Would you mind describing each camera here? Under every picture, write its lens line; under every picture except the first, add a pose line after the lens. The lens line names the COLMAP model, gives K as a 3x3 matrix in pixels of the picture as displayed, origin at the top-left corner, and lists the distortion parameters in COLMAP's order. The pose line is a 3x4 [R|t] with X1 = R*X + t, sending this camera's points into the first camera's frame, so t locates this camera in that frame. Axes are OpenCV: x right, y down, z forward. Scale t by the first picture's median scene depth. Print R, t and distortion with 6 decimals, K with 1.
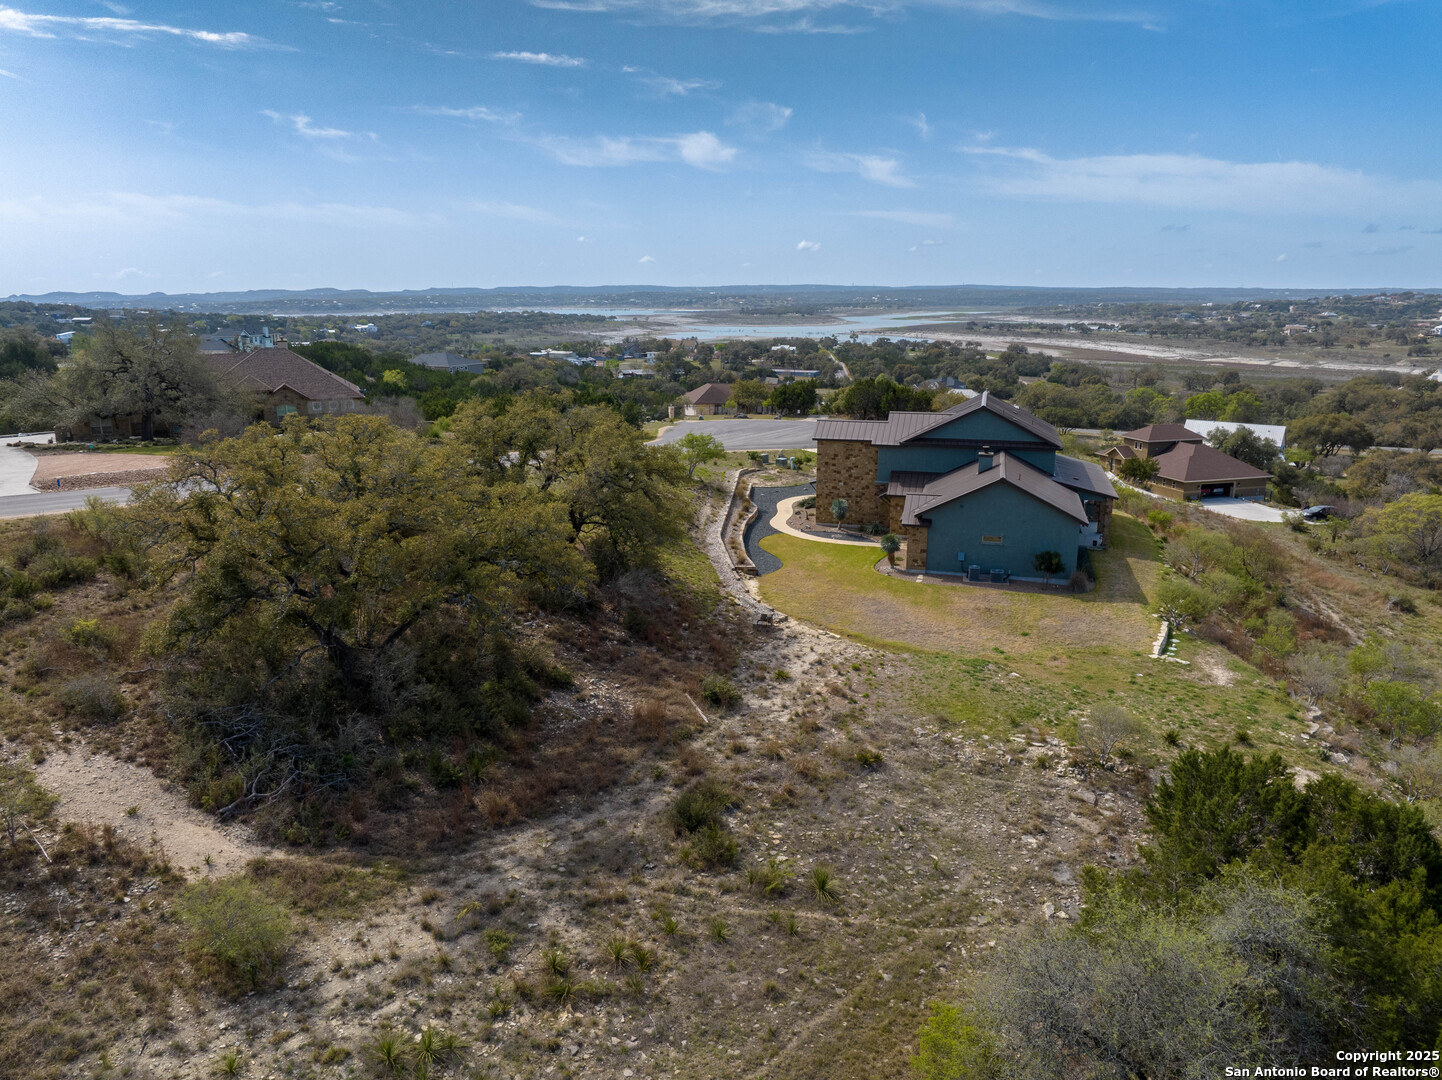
lens RADIAL K [[1024.2, 0, 720.9], [0, 1024.2, 542.8], [0, 0, 1]] dist [-0.036388, 0.004246]
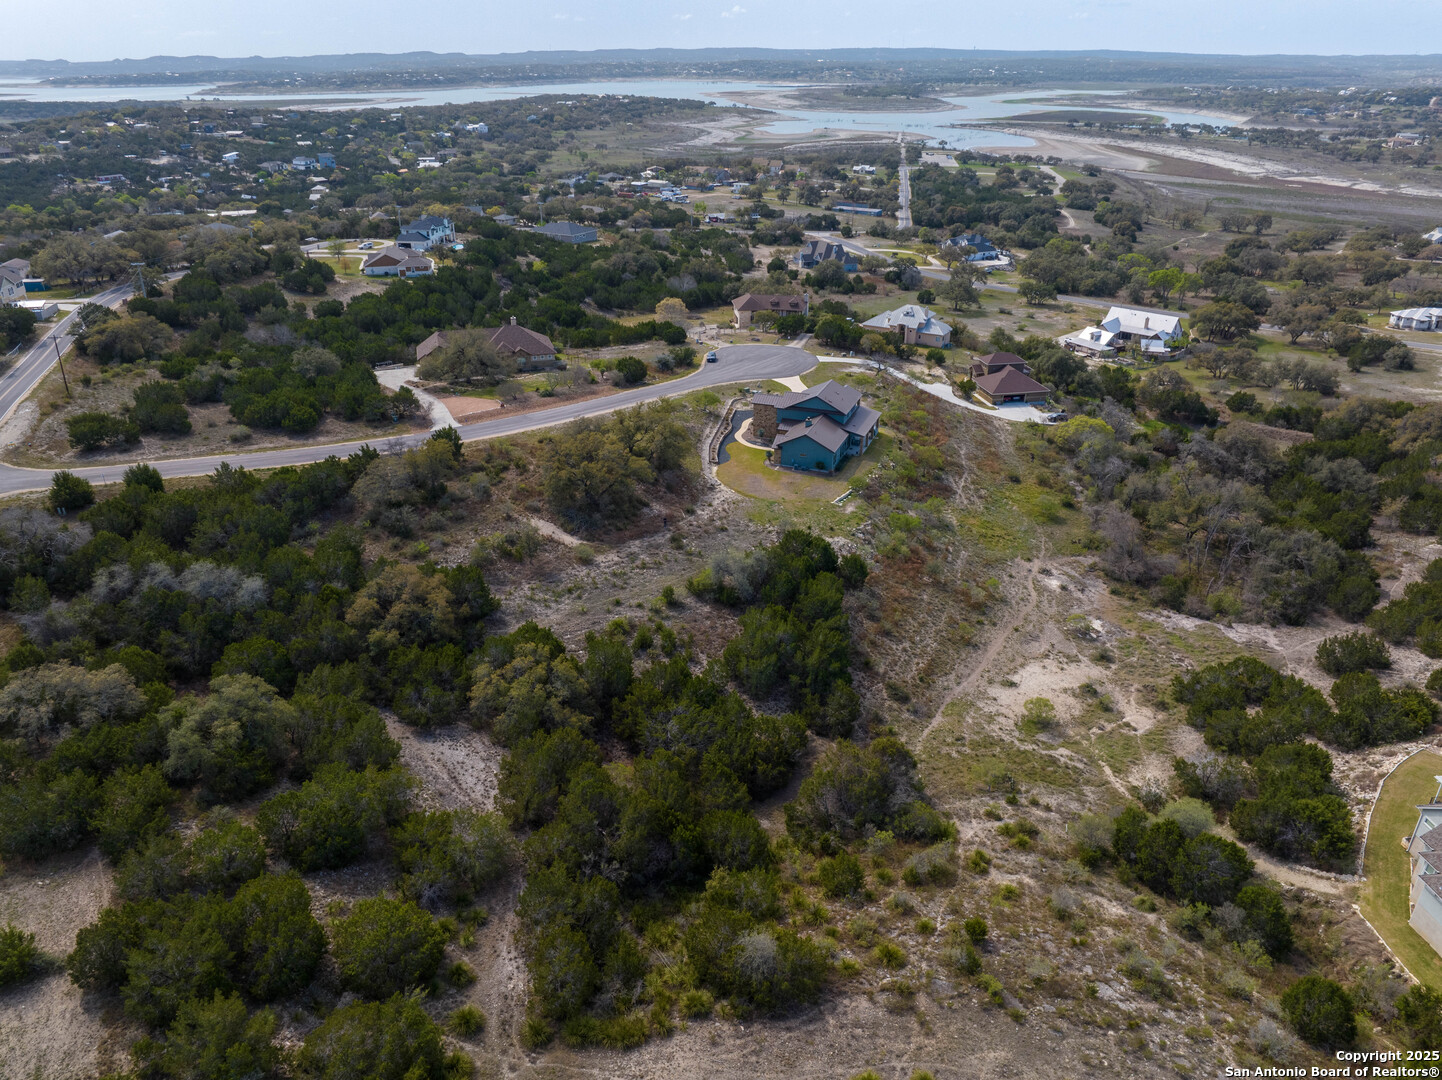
lens RADIAL K [[1020.5, 0, 719.8], [0, 1020.5, 543.3], [0, 0, 1]] dist [-0.028802, -0.008916]
pose [[0.995010, 0.045146, -0.088982, 0.072778], [-0.025450, 0.977119, 0.211163, -0.084417], [0.096479, -0.207845, 0.973392, -0.426170]]
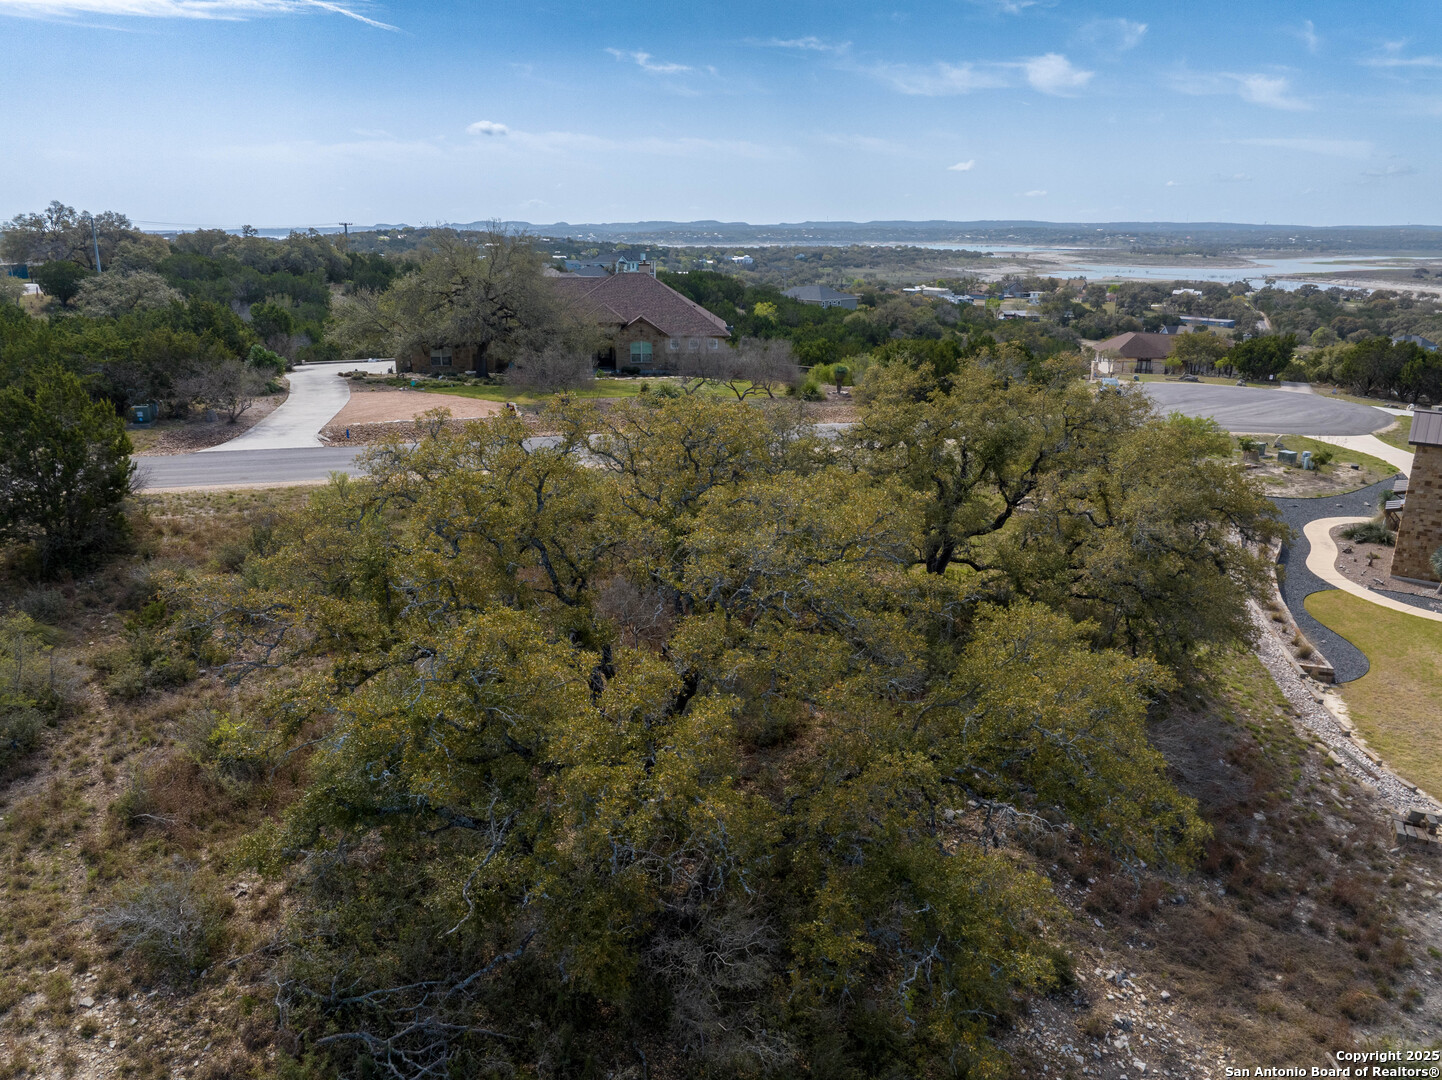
lens RADIAL K [[1026.0, 0, 719.7], [0, 1026.0, 538.9], [0, 0, 1]] dist [-0.038313, 0.005407]
pose [[0.939287, 0.104820, -0.326729, -0.028302], [-0.086459, 0.993774, 0.070266, -0.014955], [0.332060, -0.037751, 0.942503, 0.085203]]
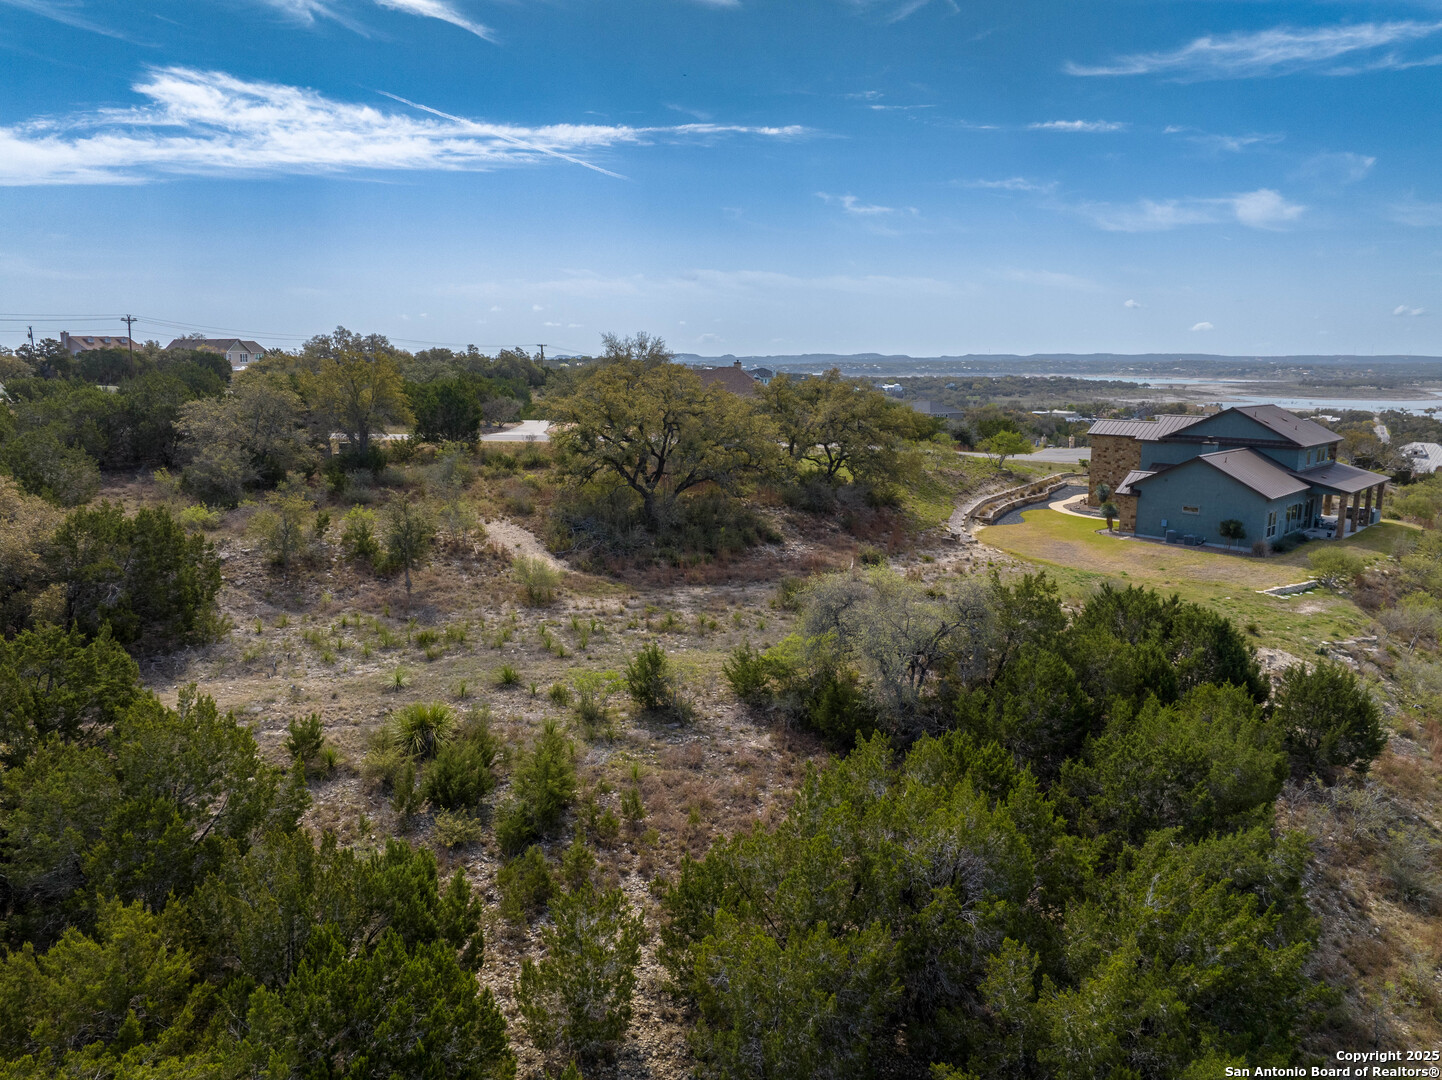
lens RADIAL K [[1020.5, 0, 719.8], [0, 1020.5, 543.3], [0, 0, 1]] dist [-0.028802, -0.008916]
pose [[0.874751, 0.092465, -0.475668, 0.085918], [-0.121684, 0.992087, -0.030925, 0.033684], [0.469045, 0.084933, 0.879081, -0.068477]]
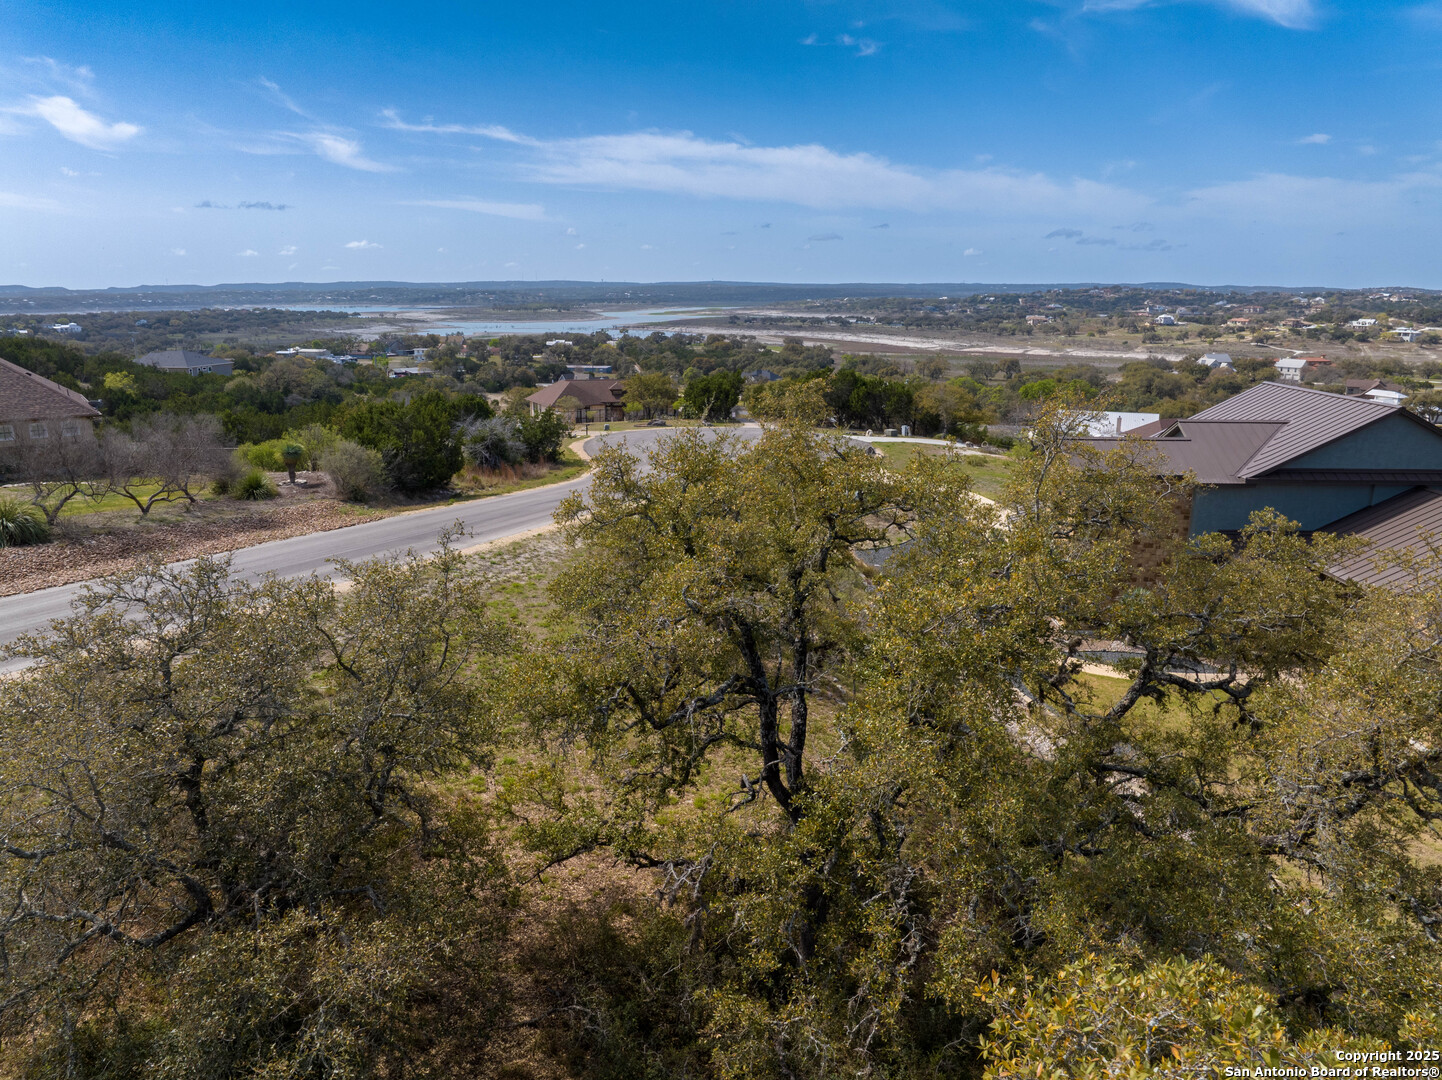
lens RADIAL K [[1024.4, 0, 721.5], [0, 1024.4, 541.3], [0, 0, 1]] dist [-0.033766, -0.003484]
pose [[0.971571, -0.054784, 0.230321, -0.061549], [0.054407, 0.998487, 0.007991, -0.024361], [-0.230410, 0.004767, 0.973082, 0.158106]]
